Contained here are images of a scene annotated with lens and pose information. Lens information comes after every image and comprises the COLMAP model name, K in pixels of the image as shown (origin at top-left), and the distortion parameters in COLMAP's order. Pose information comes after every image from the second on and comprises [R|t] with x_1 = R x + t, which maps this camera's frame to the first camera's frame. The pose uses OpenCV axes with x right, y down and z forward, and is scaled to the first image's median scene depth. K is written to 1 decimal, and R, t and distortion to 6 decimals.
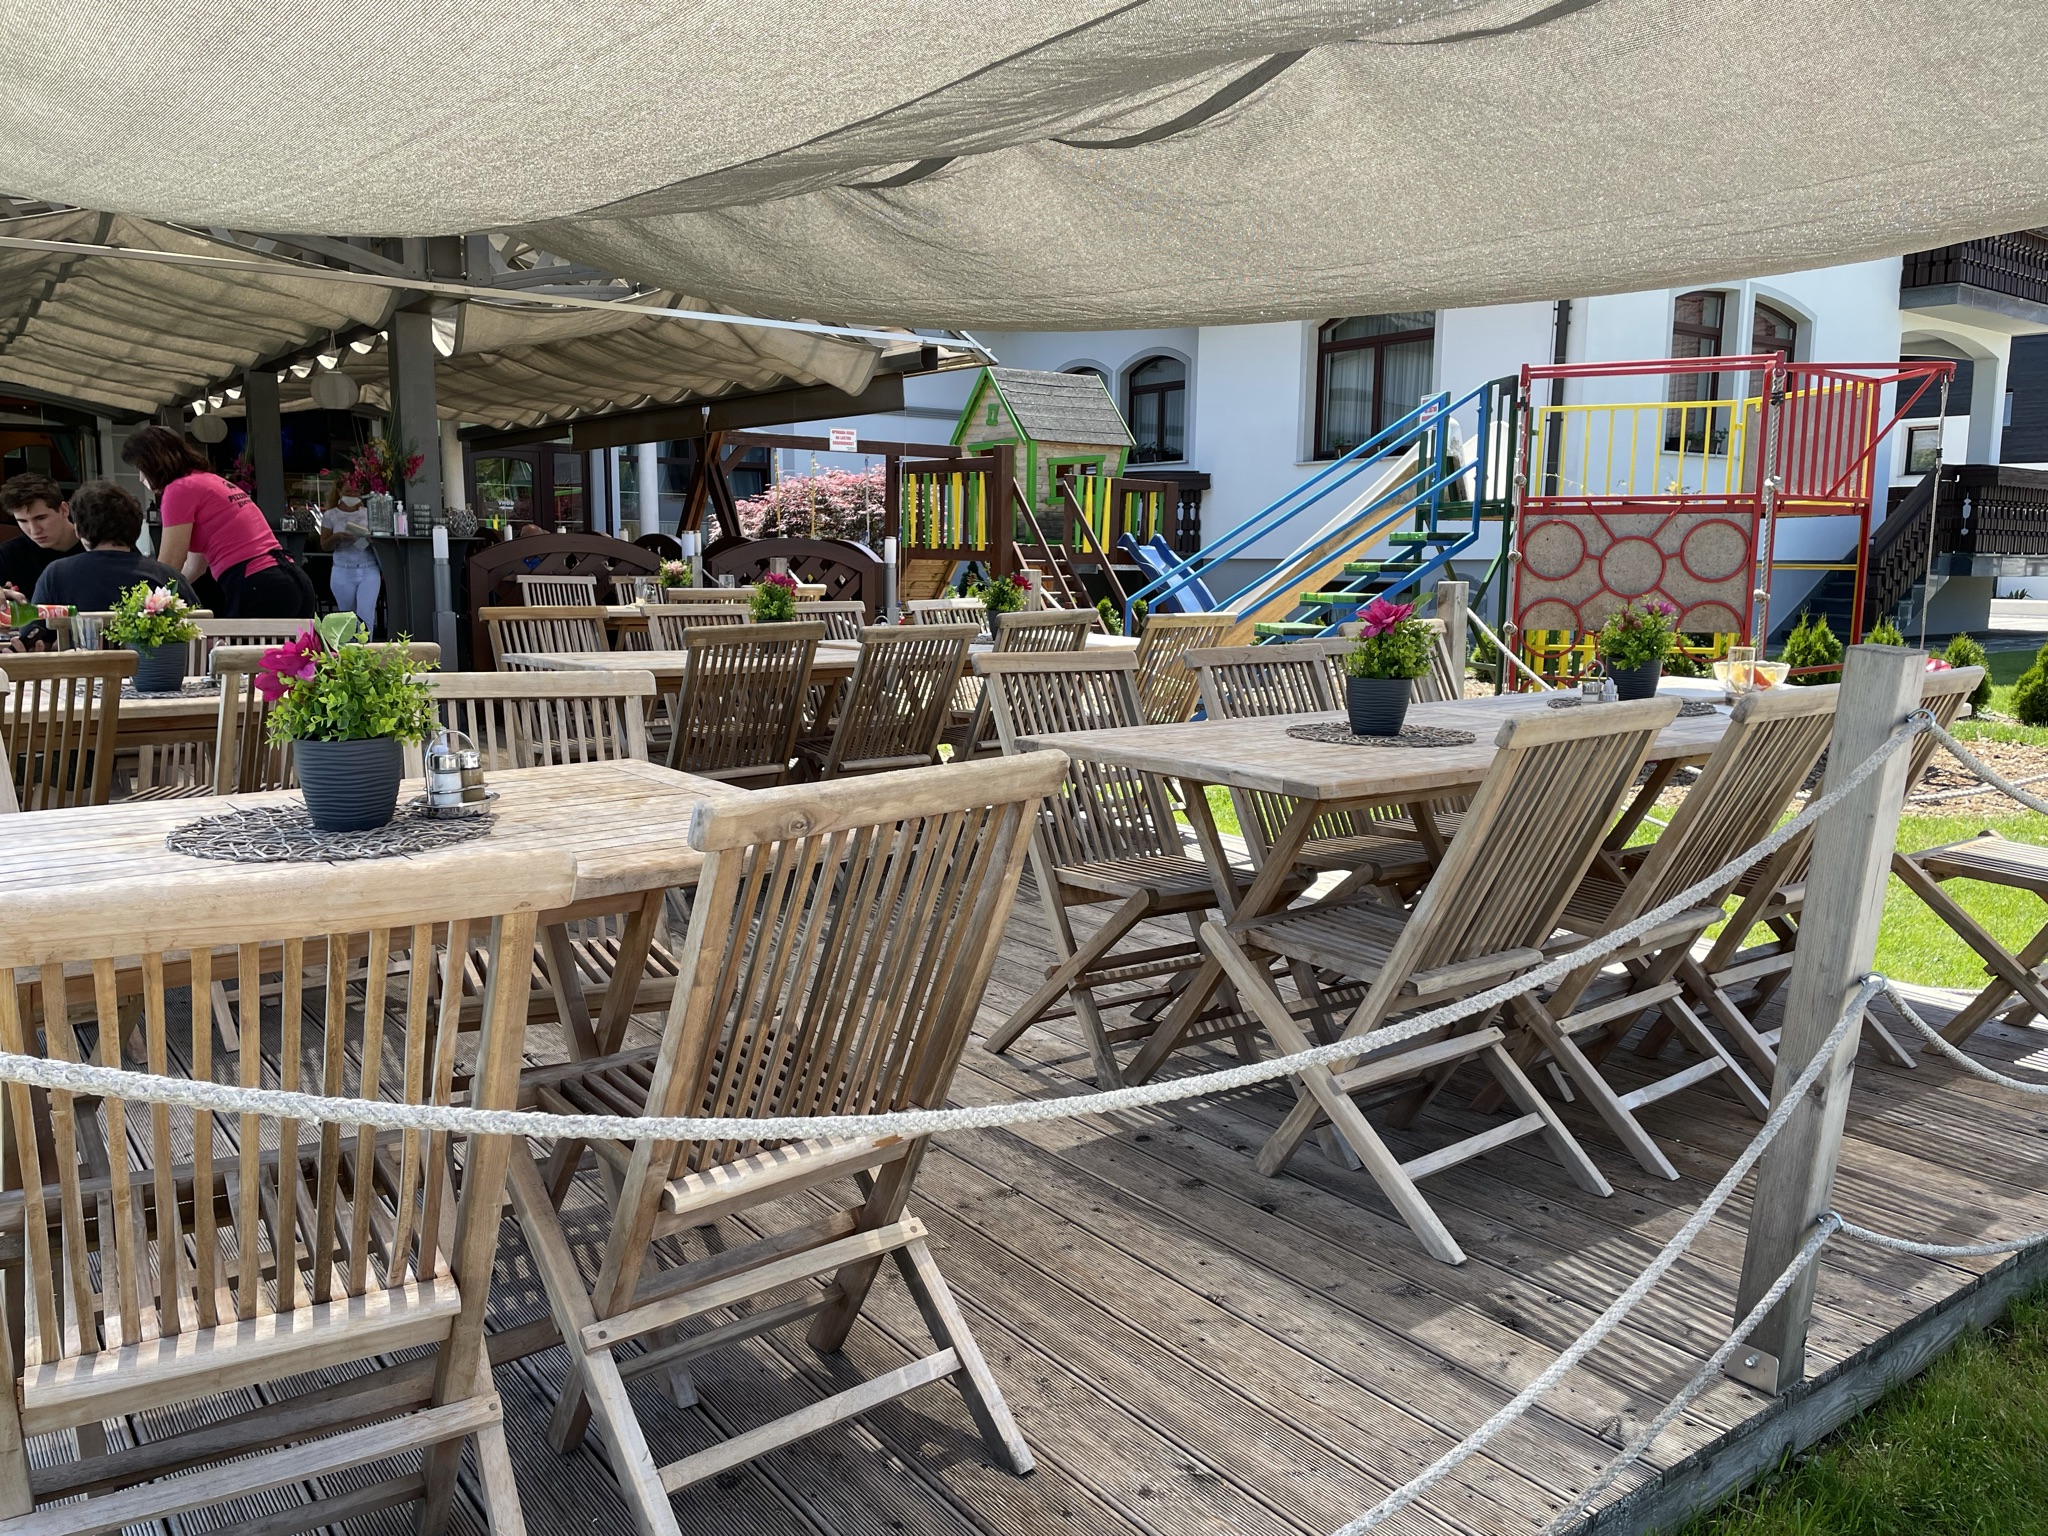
lens RADIAL K [[1547.2, 0, 1007.8], [0, 1547.2, 771.6], [0, 0, 1]] dist [0.103997, -0.121239]
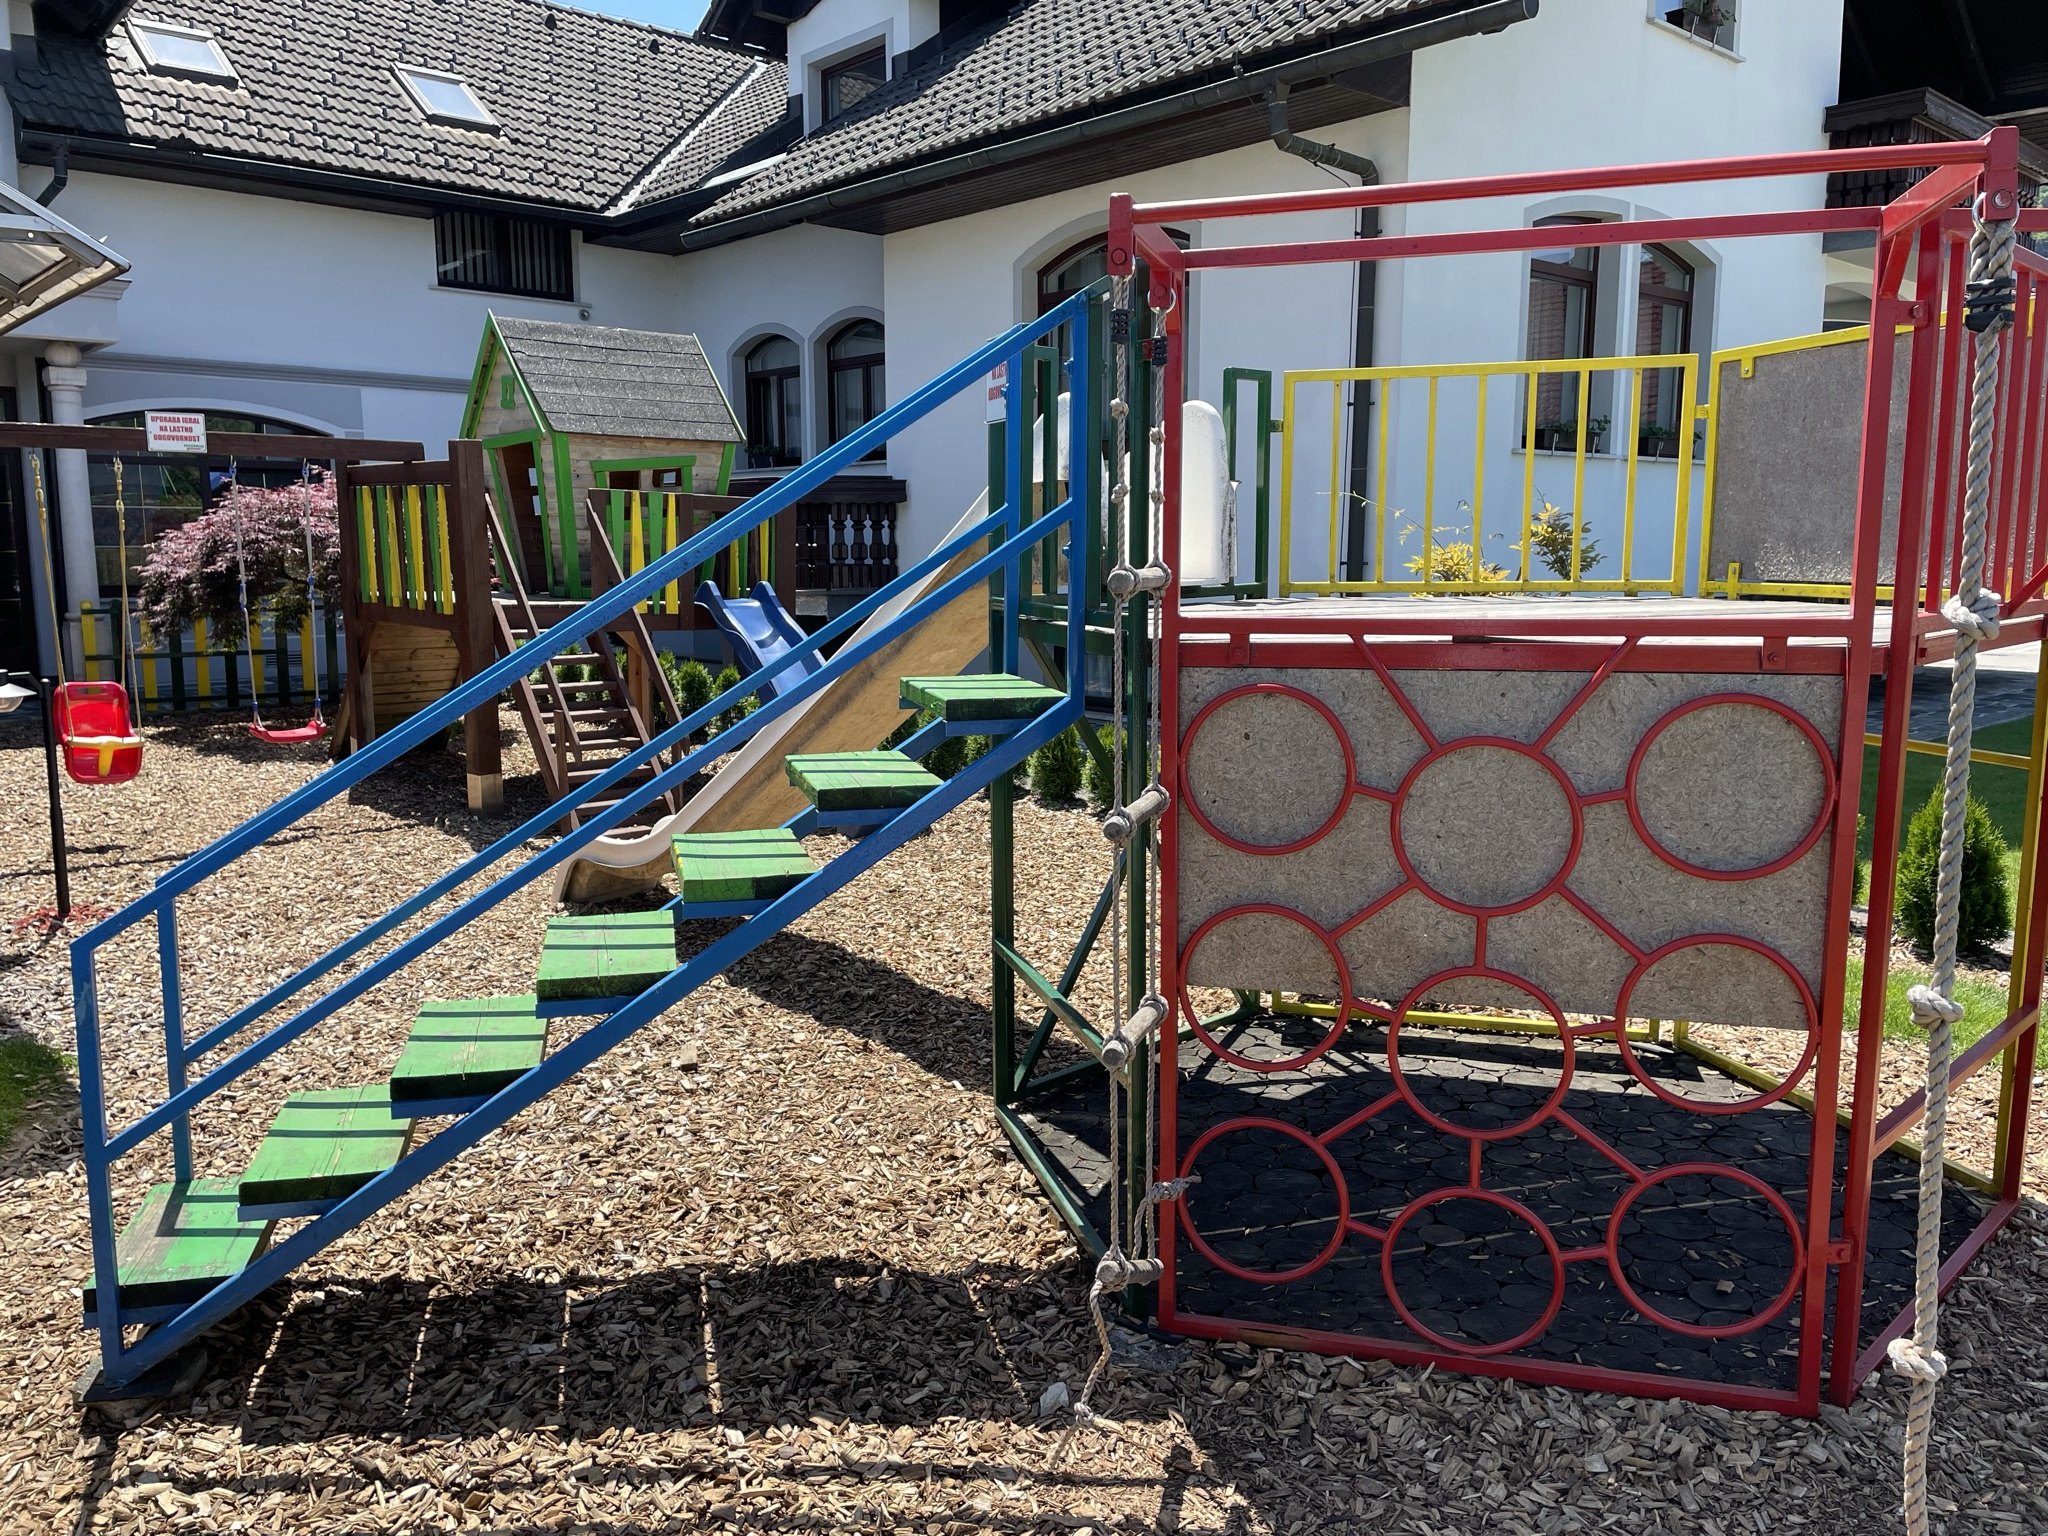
lens RADIAL K [[1547.2, 0, 1007.8], [0, 1547.2, 771.6], [0, 0, 1]] dist [0.103997, -0.121239]
pose [[0.996165, -0.023082, 0.084401, 0.264406], [0.022494, 0.999716, 0.007908, -0.145414], [-0.084559, -0.005979, 0.996401, 0.666815]]
